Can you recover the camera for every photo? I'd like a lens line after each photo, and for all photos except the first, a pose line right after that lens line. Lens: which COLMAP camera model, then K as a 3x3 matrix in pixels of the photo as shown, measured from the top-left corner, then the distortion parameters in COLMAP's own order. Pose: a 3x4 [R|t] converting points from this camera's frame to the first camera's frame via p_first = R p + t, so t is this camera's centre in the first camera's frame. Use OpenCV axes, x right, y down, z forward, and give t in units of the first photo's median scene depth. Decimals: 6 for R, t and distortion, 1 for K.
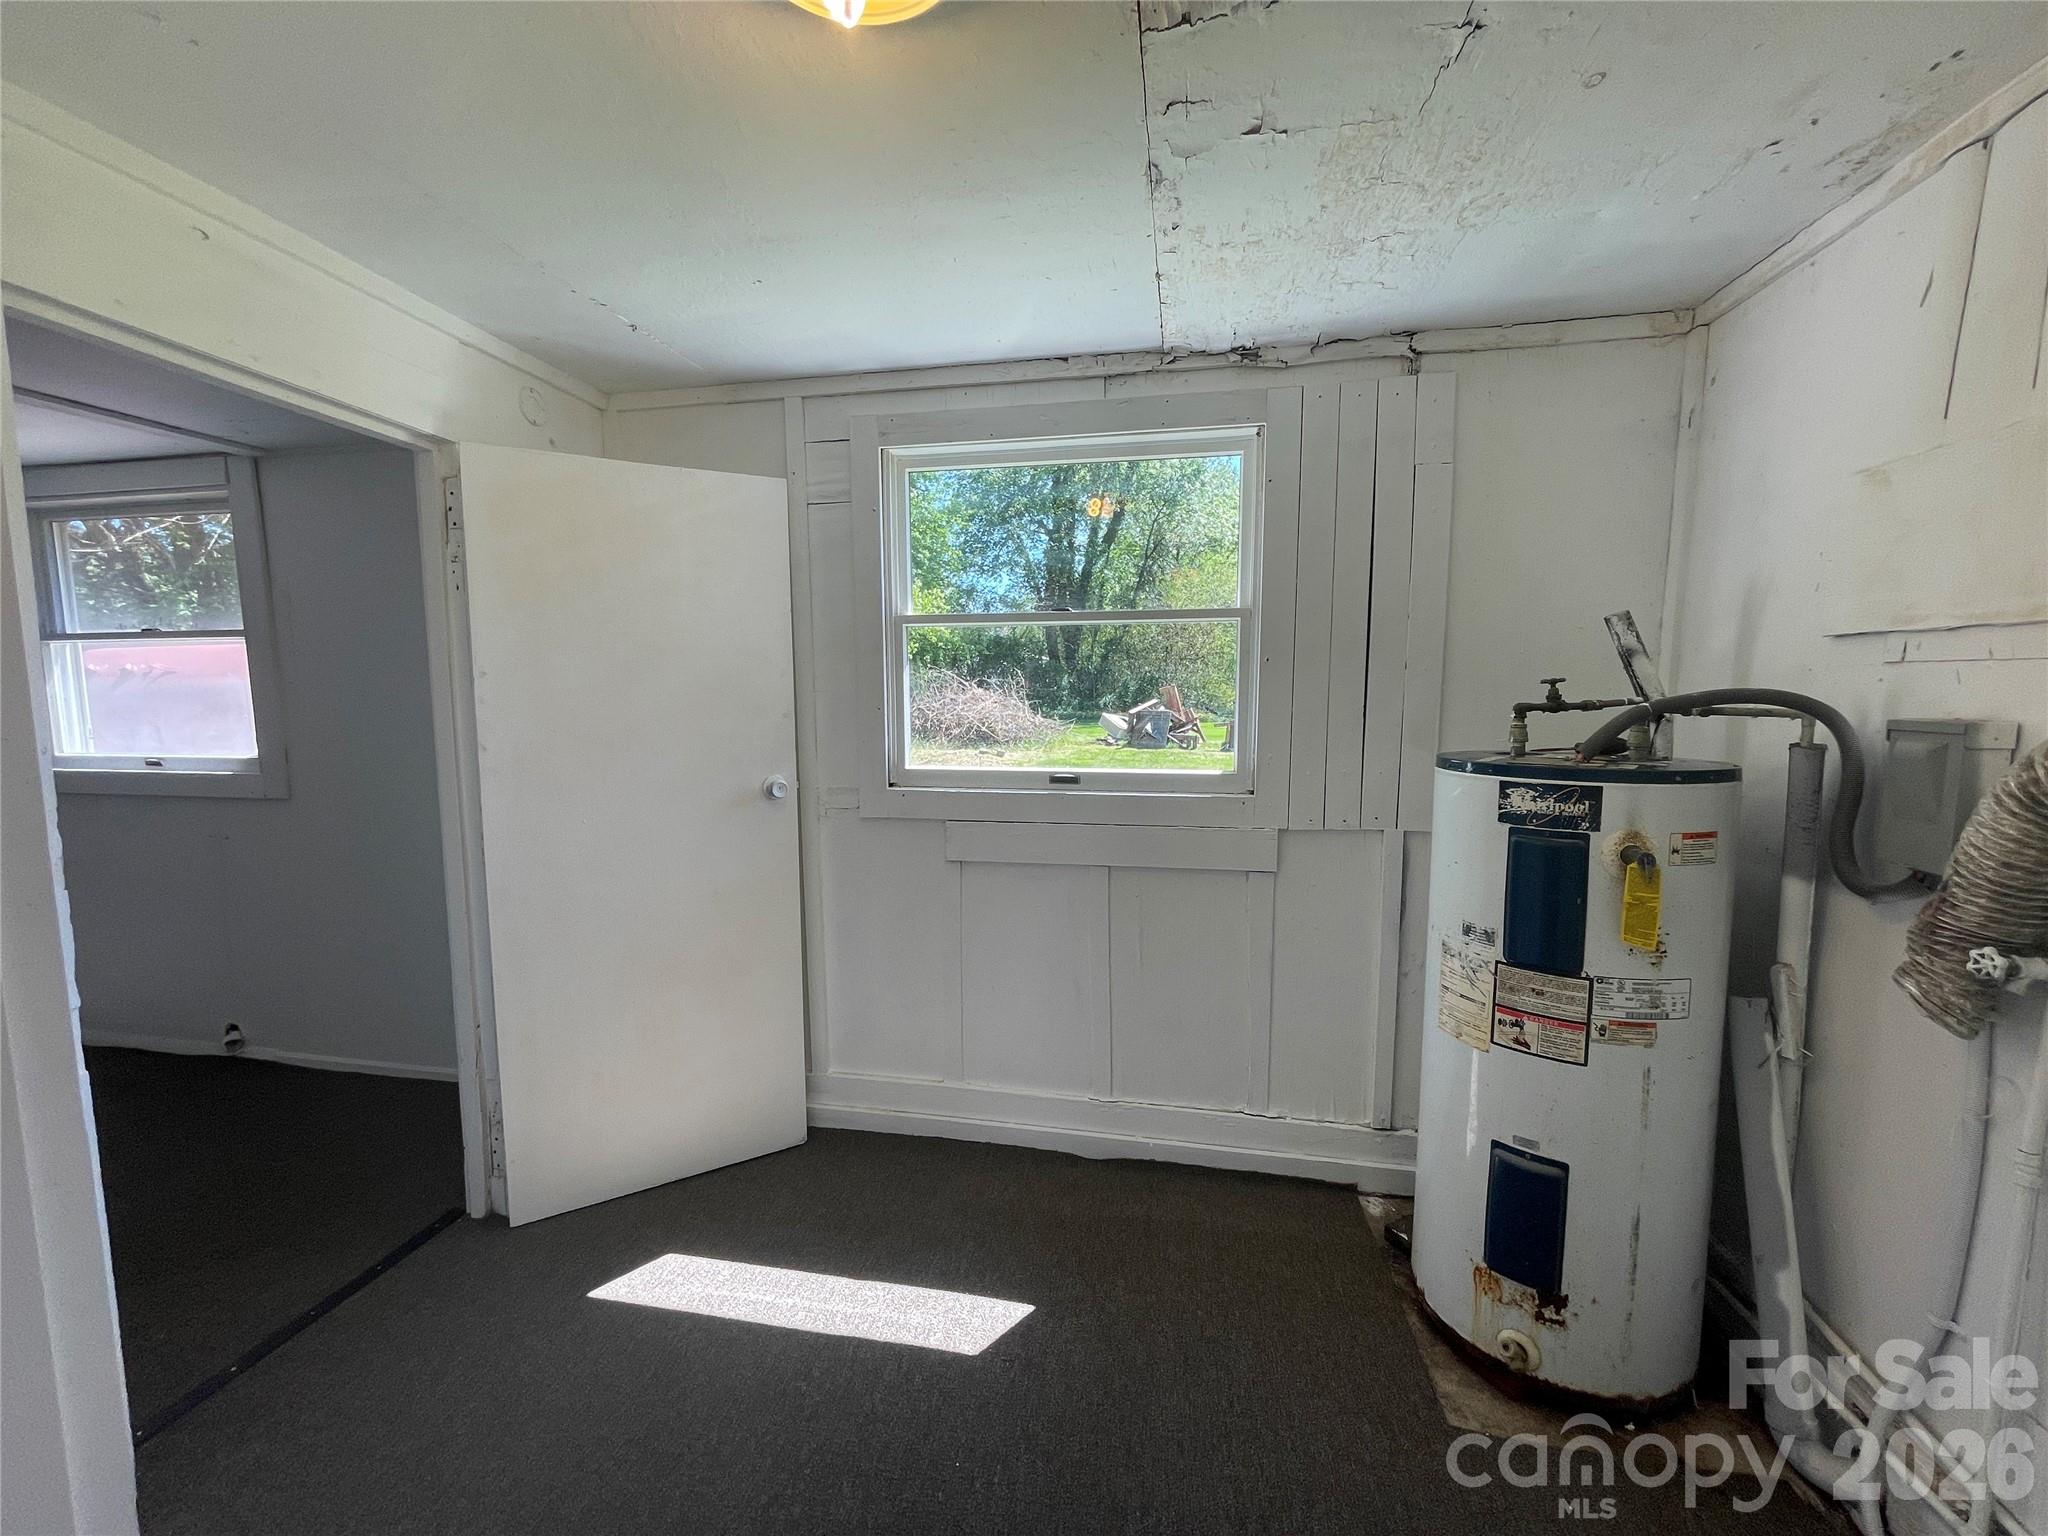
lens RADIAL K [[829.1, 0, 1020.8], [0, 829.1, 769.2], [0, 0, 1]] dist [0.000009, 0.000081]
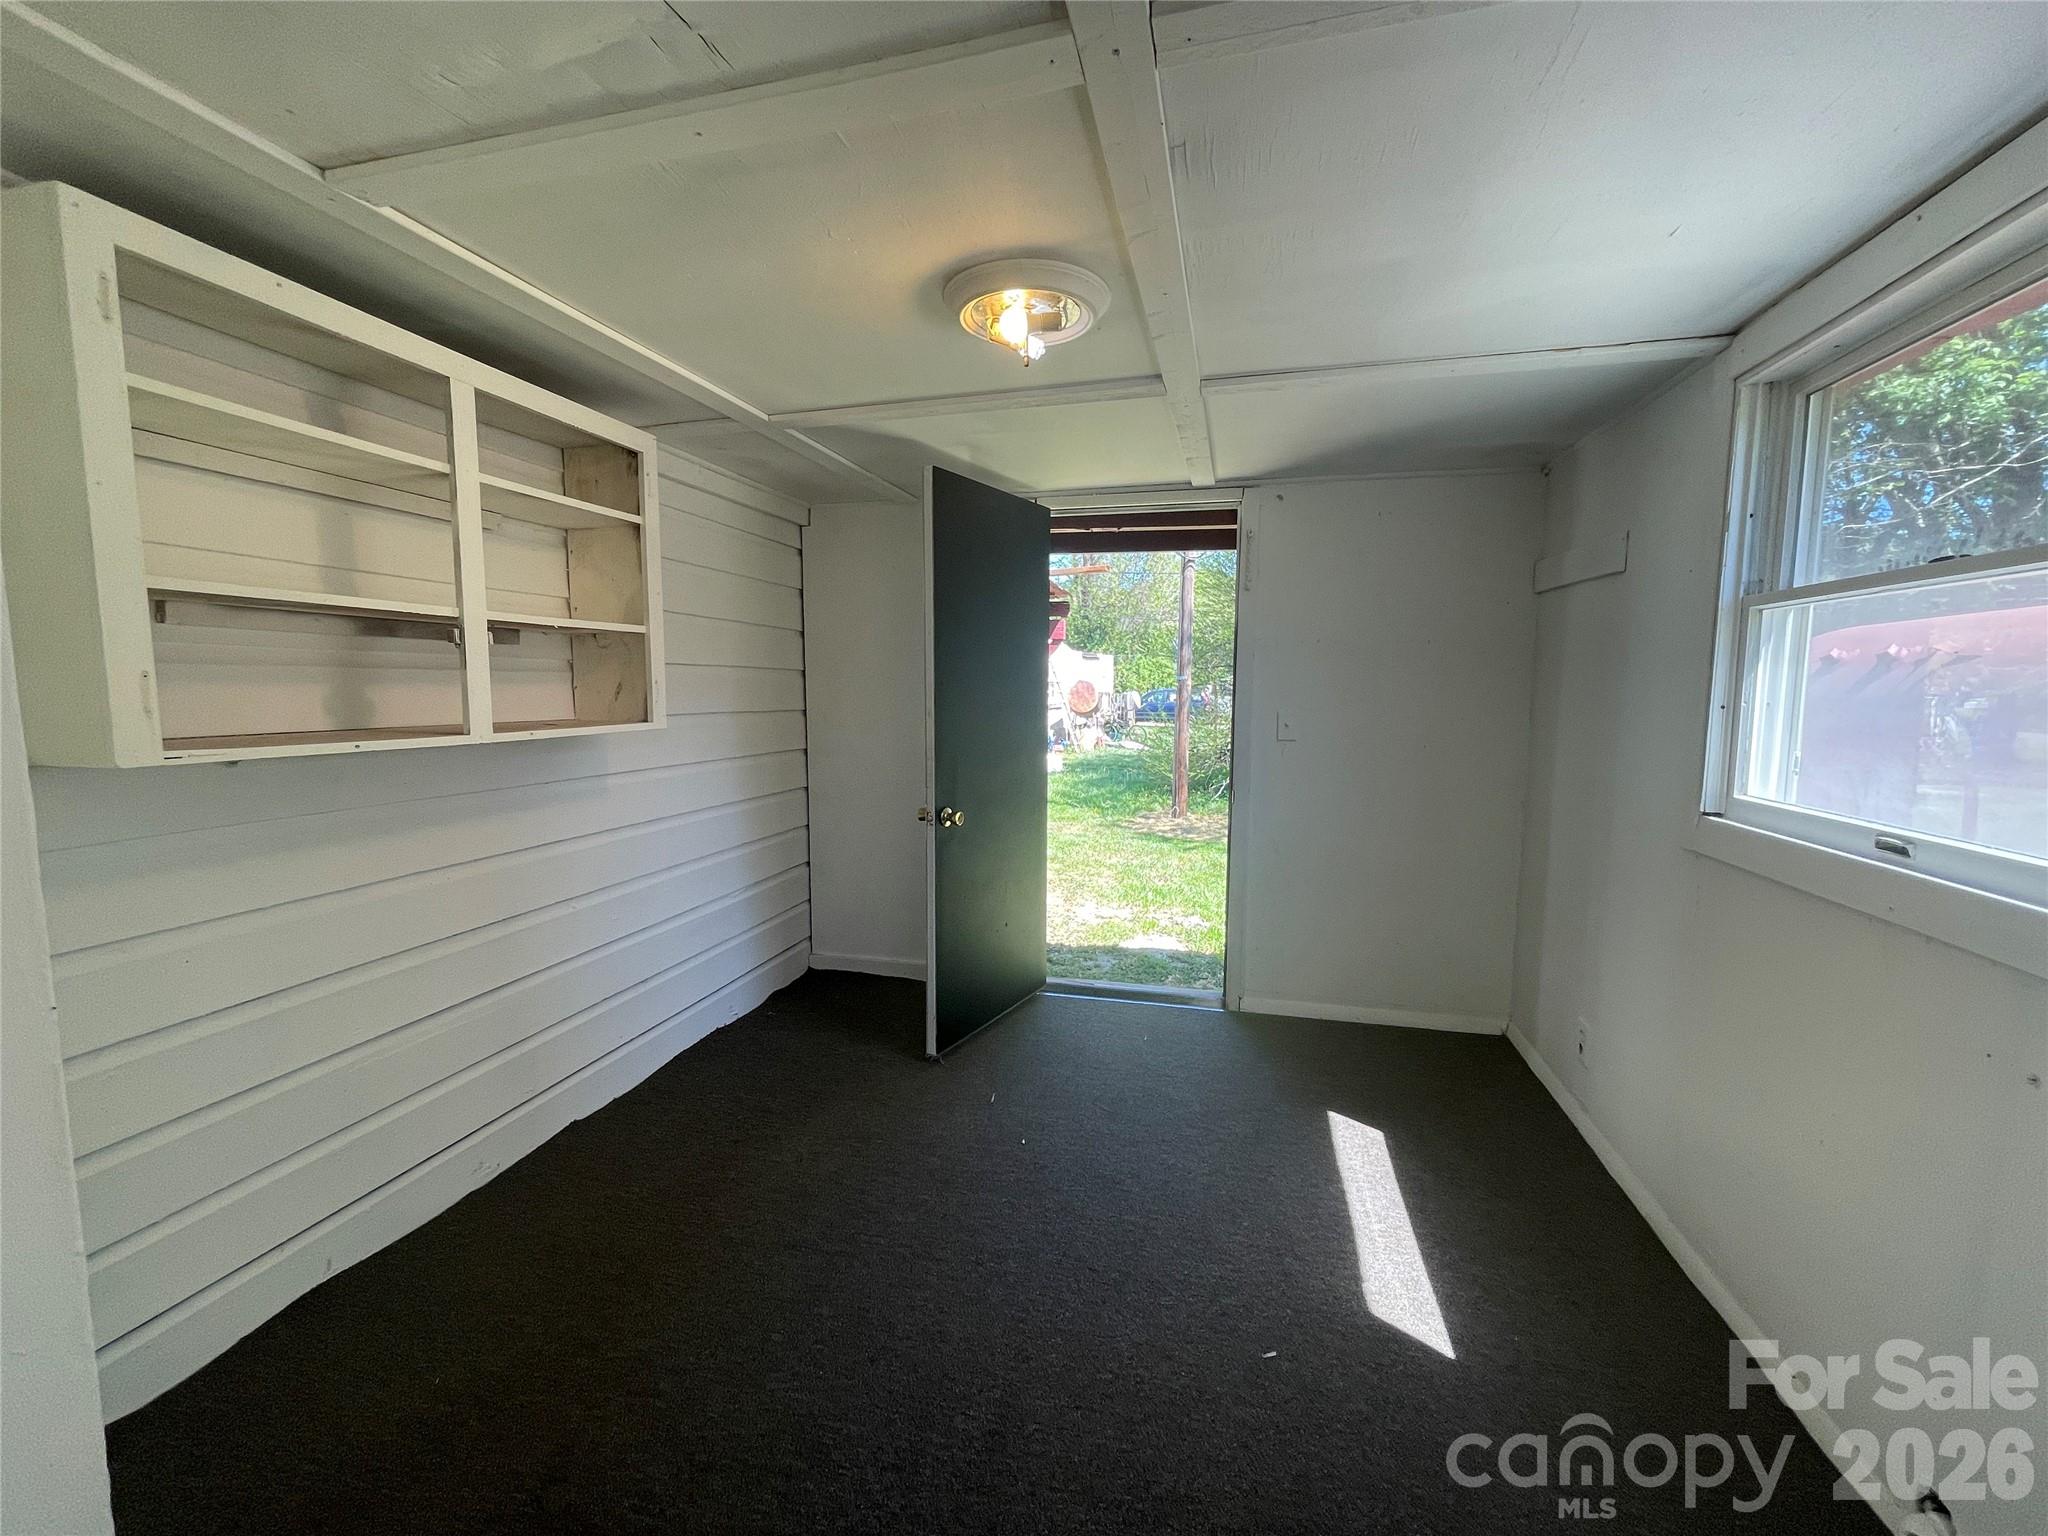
lens RADIAL K [[835.5, 0, 1011.5], [0, 835.5, 764.0], [0, 0, 1]] dist [0.001083, 0.000392]
pose [[-0.061739, 0.100068, -0.993063, -0.984403], [-0.105232, 0.988763, 0.106177, -0.090002], [0.992529, 0.111058, -0.050515, 0.937810]]
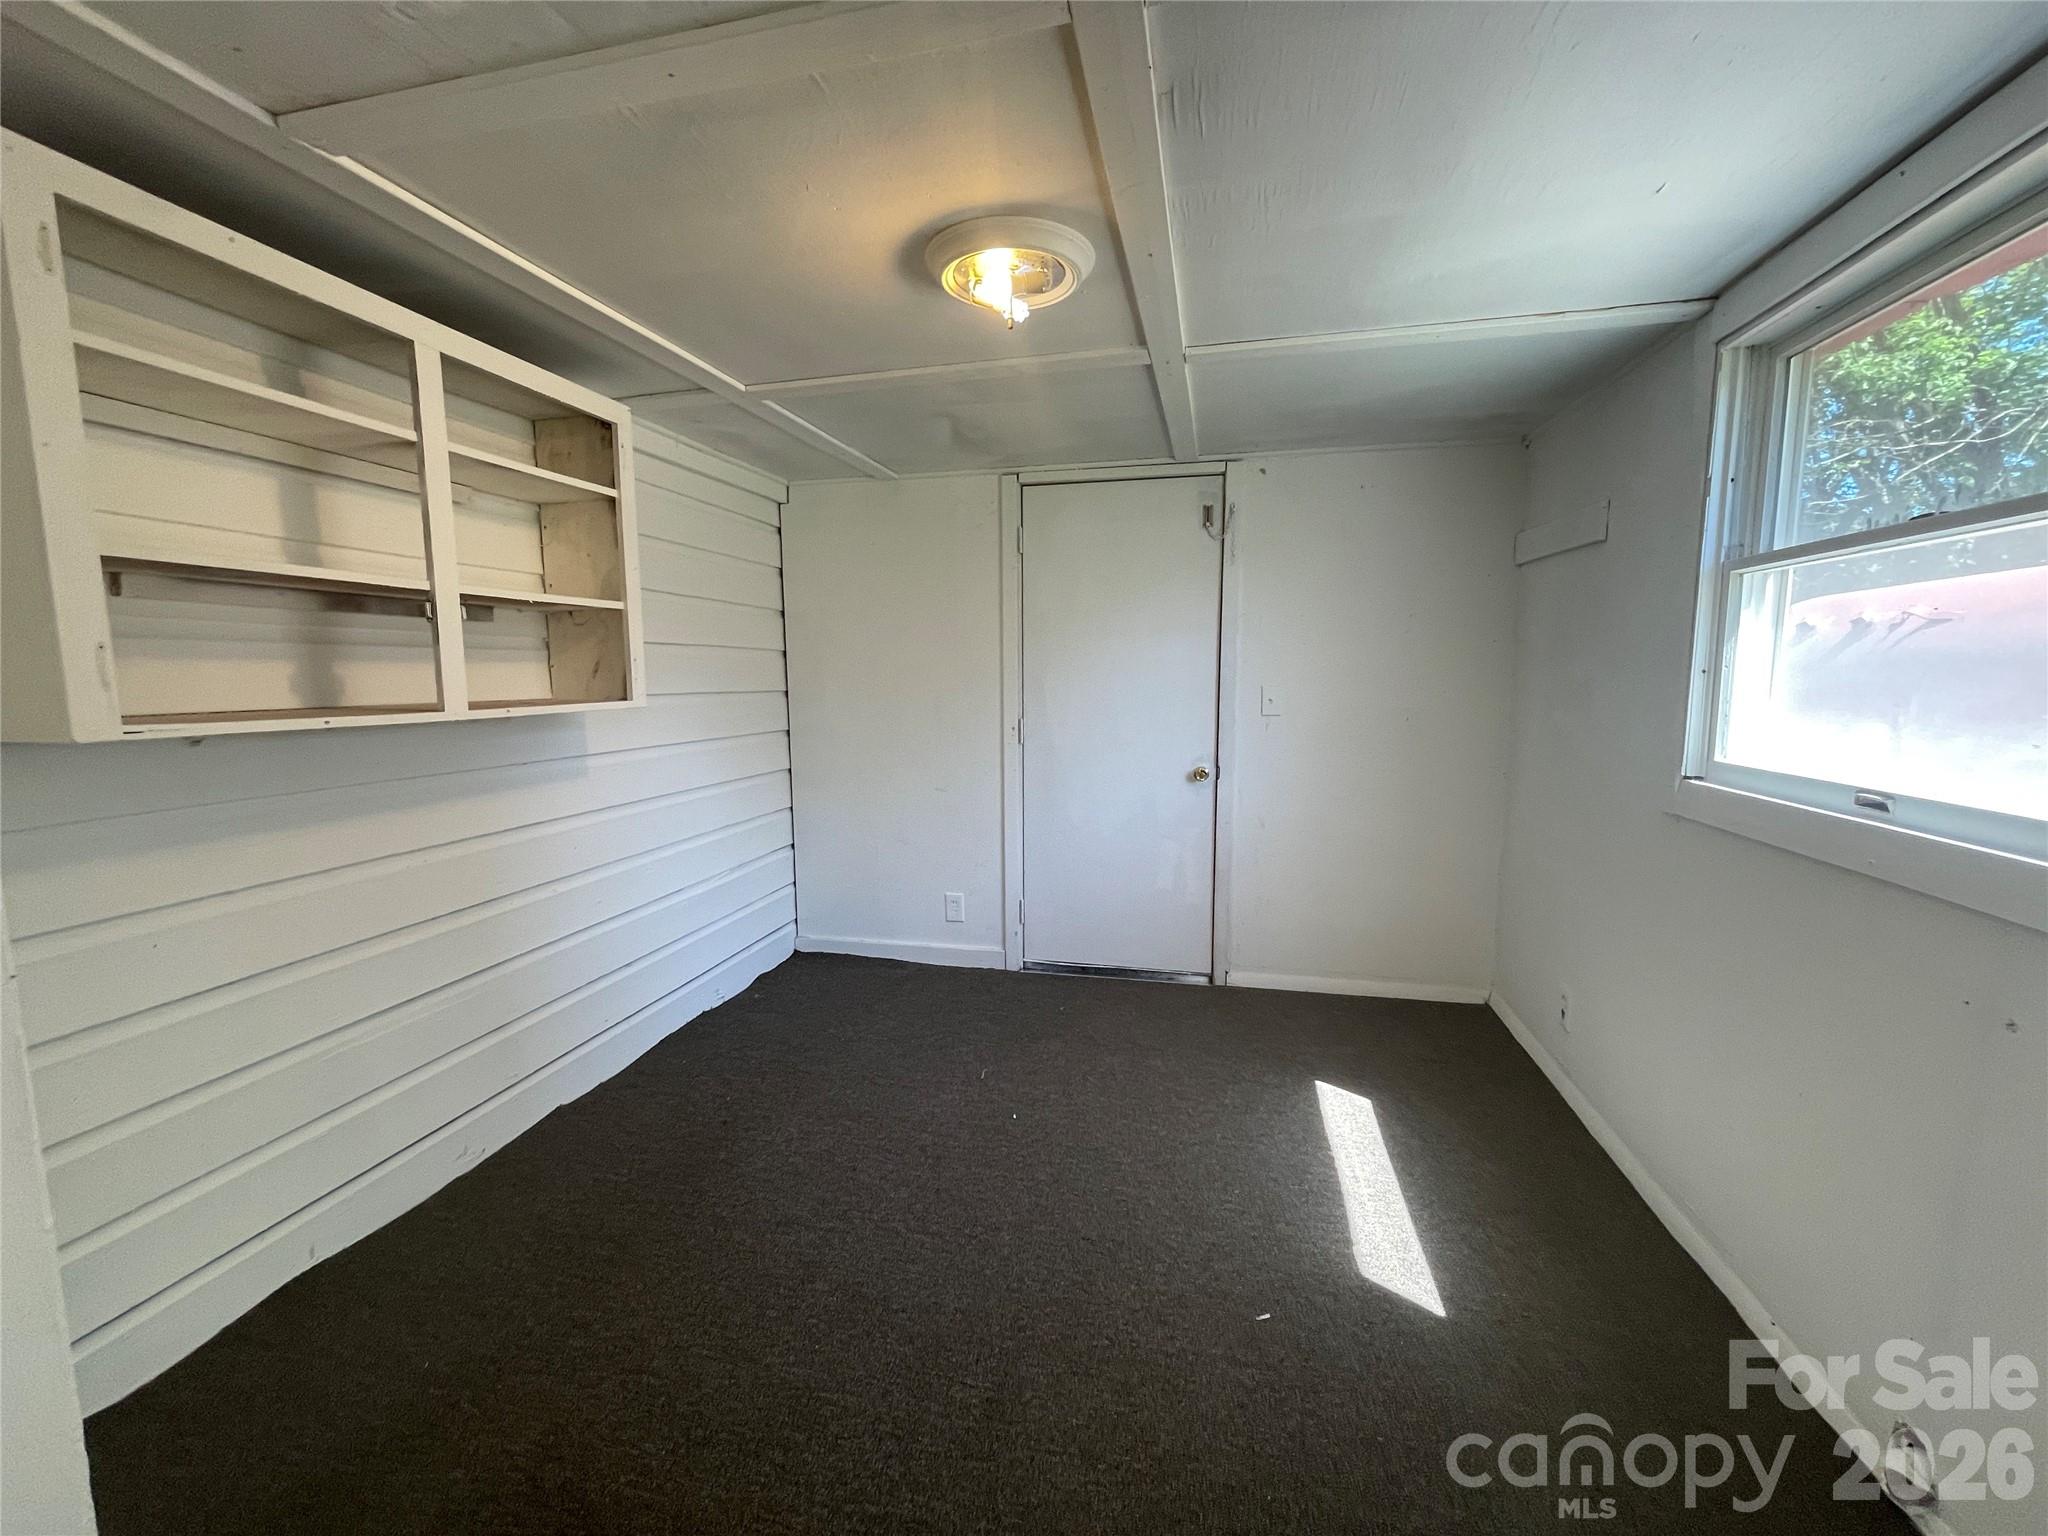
lens RADIAL K [[835.5, 0, 1011.5], [0, 835.5, 764.0], [0, 0, 1]] dist [0.001083, 0.000392]
pose [[-0.038571, 0.116975, -0.992386, -0.991247], [-0.095660, 0.988131, 0.120192, -0.069207], [0.994667, 0.099567, -0.026923, 0.930804]]
